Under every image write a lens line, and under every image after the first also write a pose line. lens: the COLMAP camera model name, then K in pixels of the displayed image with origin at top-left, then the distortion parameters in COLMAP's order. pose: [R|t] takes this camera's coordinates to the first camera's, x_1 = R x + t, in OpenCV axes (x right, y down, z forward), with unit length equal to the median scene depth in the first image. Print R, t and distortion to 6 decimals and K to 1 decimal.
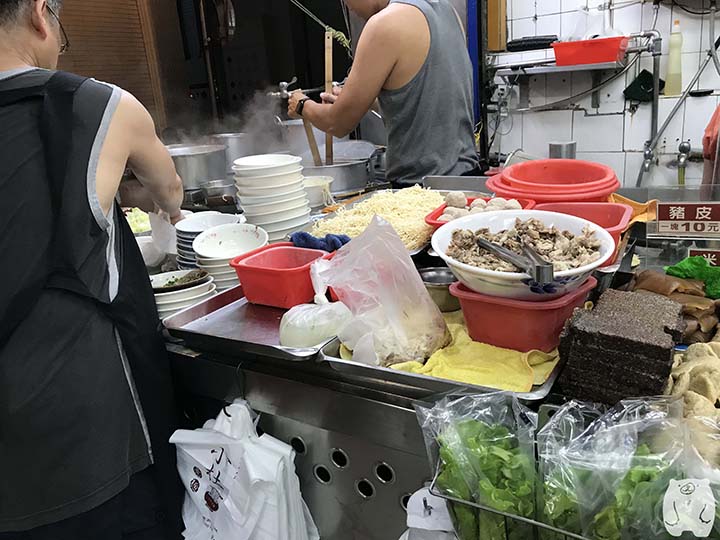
lens RADIAL K [[588.0, 0, 359.0], [0, 588.0, 274.9], [0, 0, 1]] dist [0.022106, -0.035760]
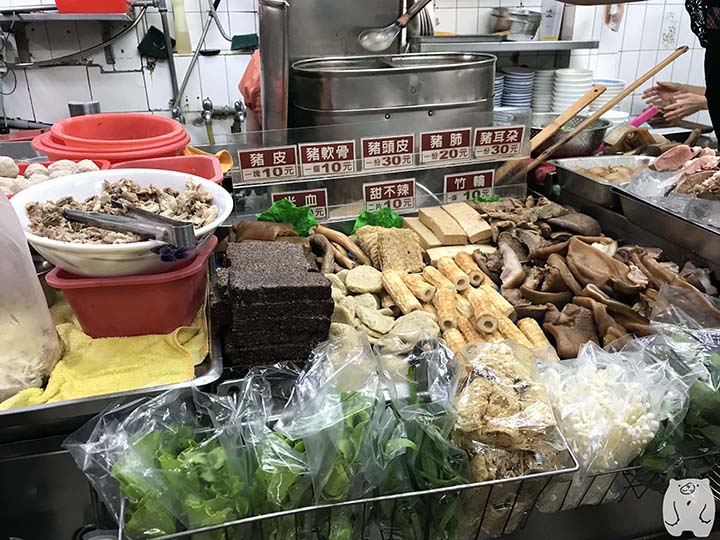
lens RADIAL K [[588.0, 0, 357.2], [0, 588.0, 268.0], [0, 0, 1]] dist [0.022106, -0.035760]
pose [[0.696181, -0.204557, 0.688105, -0.077560], [0.178319, 0.977776, 0.110257, -0.004162], [-0.695366, 0.045944, 0.717185, 0.166618]]
